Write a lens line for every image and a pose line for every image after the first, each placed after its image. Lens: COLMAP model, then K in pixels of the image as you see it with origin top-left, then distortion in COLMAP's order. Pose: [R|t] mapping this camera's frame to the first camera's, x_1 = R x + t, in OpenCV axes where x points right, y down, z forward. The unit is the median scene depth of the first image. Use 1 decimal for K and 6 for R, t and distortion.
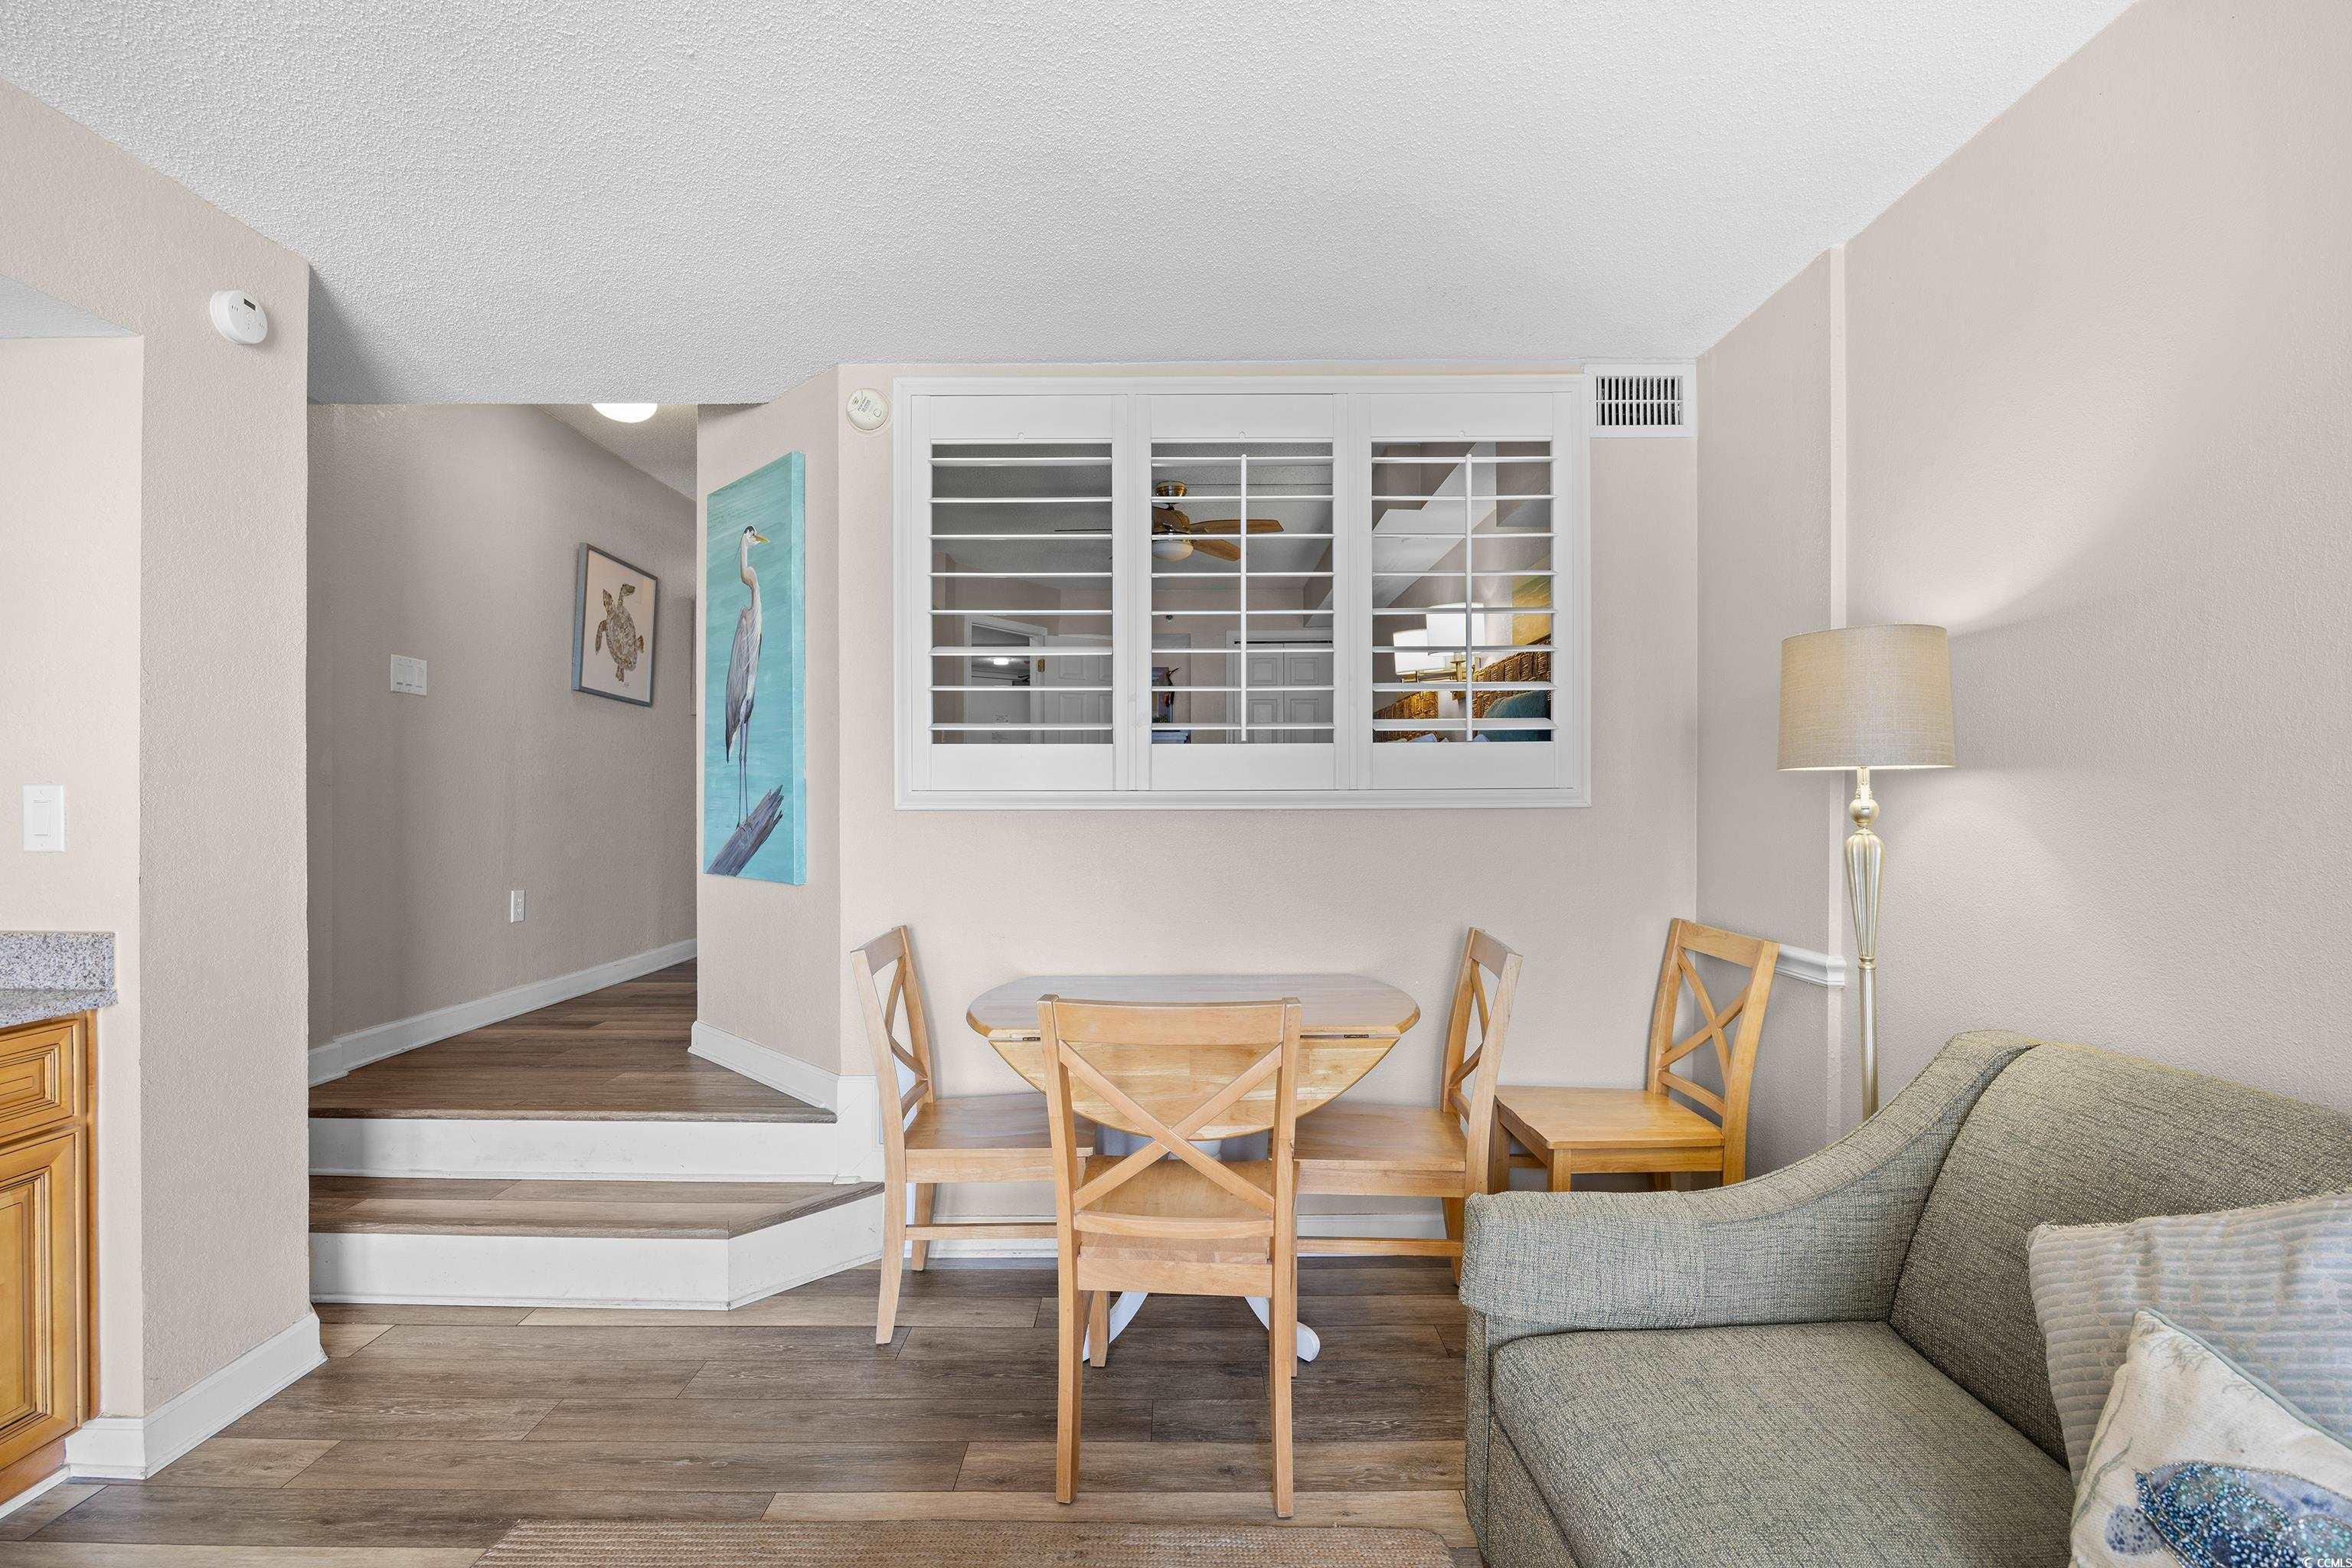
lens RADIAL K [[1087.8, 0, 1182.2], [0, 1087.8, 797.3], [0, 0, 1]] dist [-0.014125, -0.000296]
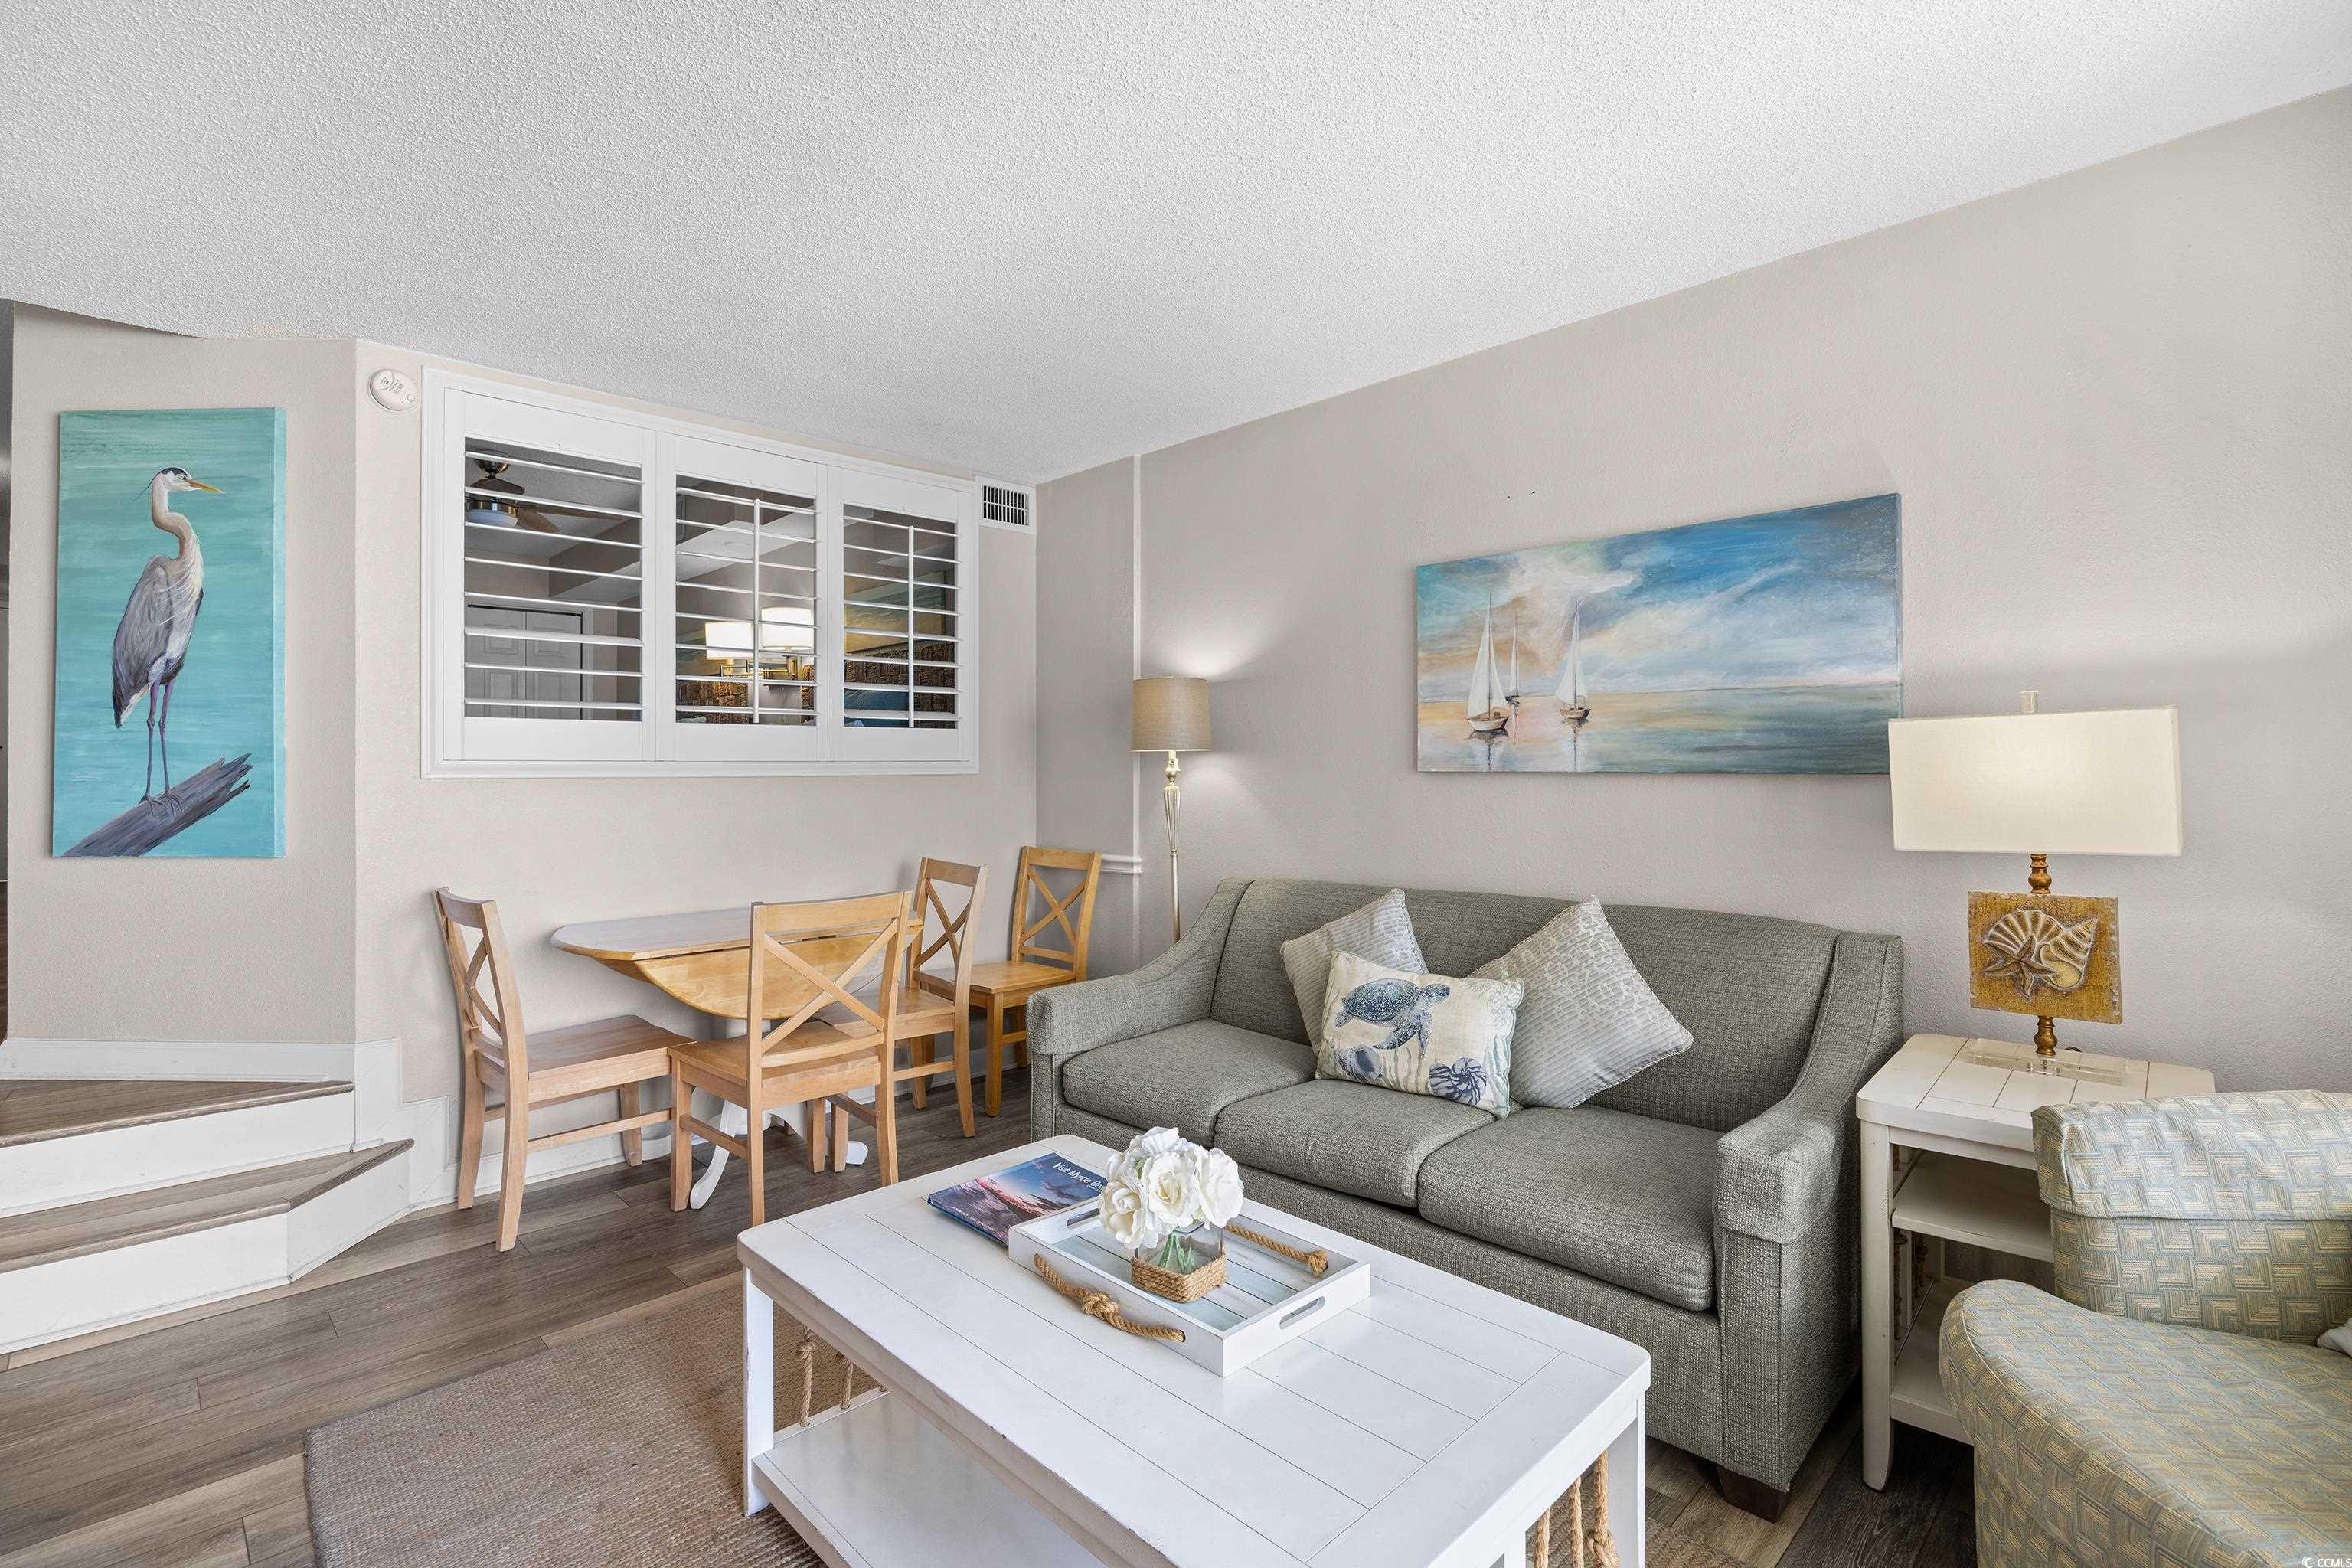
lens RADIAL K [[1100.1, 0, 1166.8], [0, 1100.1, 763.4], [0, 0, 1]] dist [-0.007510, 0.000281]
pose [[0.714428, 0.004265, 0.699696, -0.491886], [0.004459, 0.999933, -0.010647, 0.011413], [-0.699695, 0.010727, 0.714361, -0.252362]]
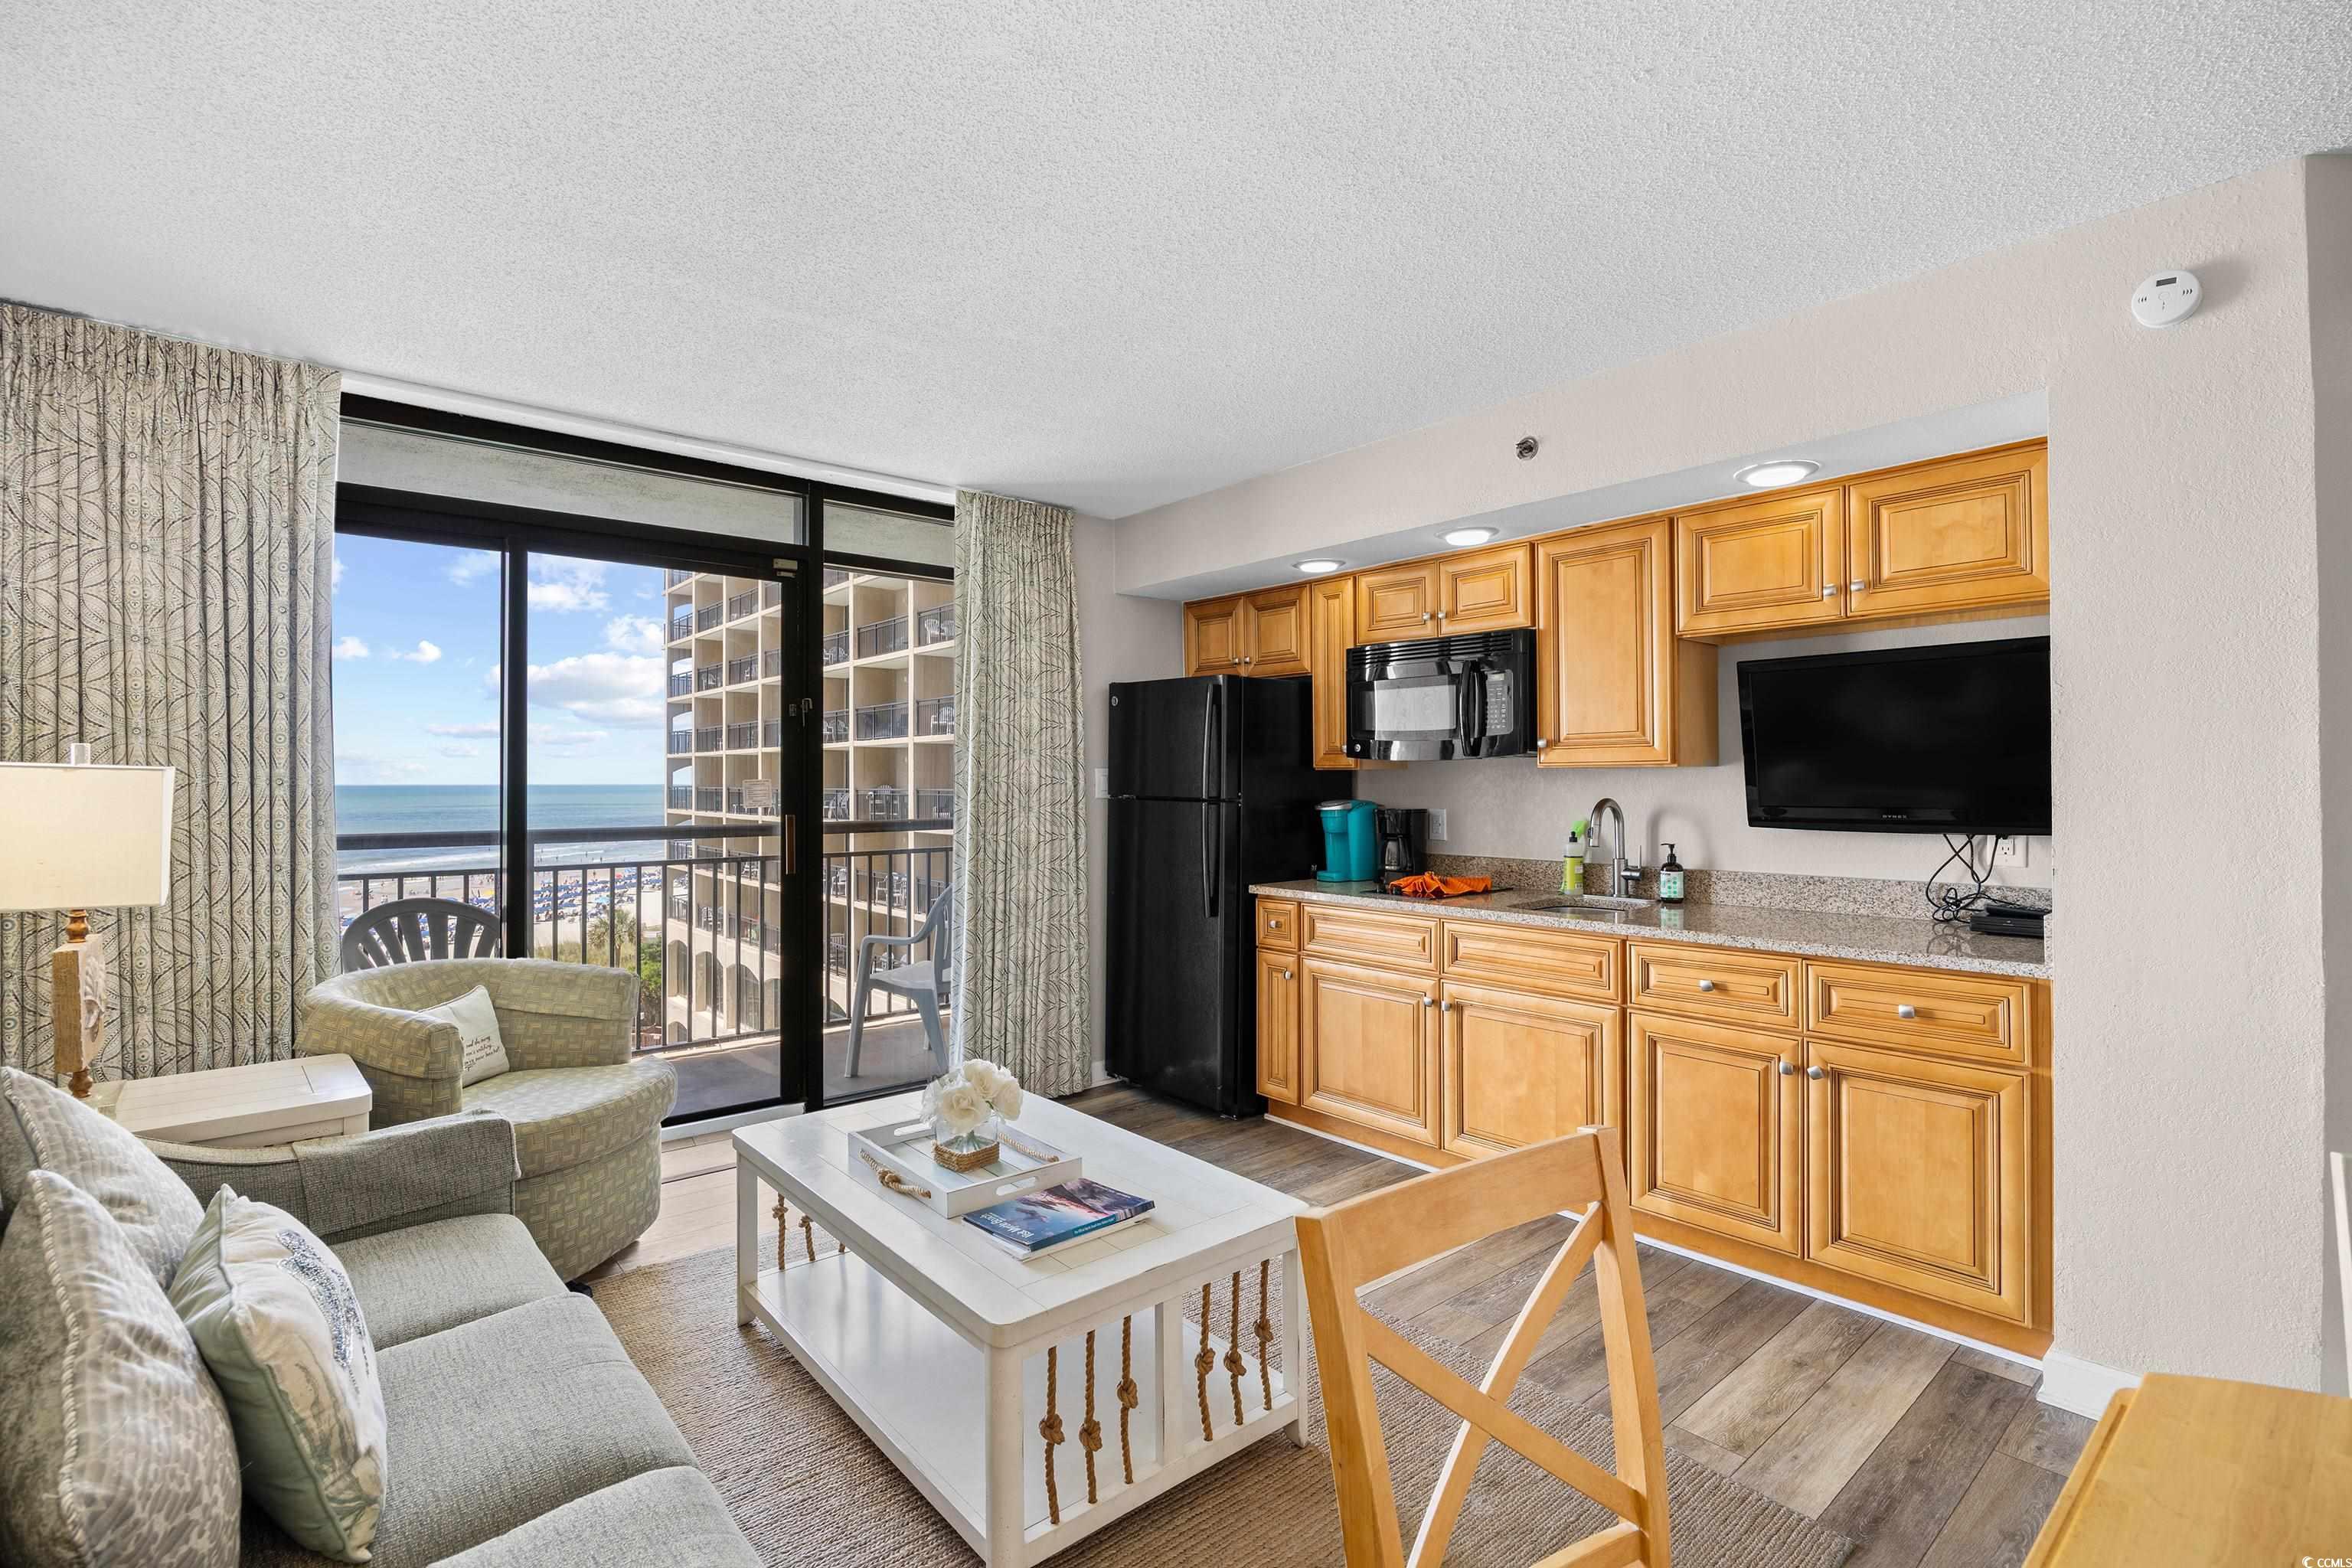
lens RADIAL K [[1081.0, 0, 1174.1], [0, 1081.0, 773.5], [0, 0, 1]] dist [-0.004239, 0.000065]
pose [[-0.759807, -0.001414, -0.650147, 0.314801], [0.002405, 0.999985, -0.004986, -0.014645], [0.650145, -0.005353, -0.759792, 0.863368]]
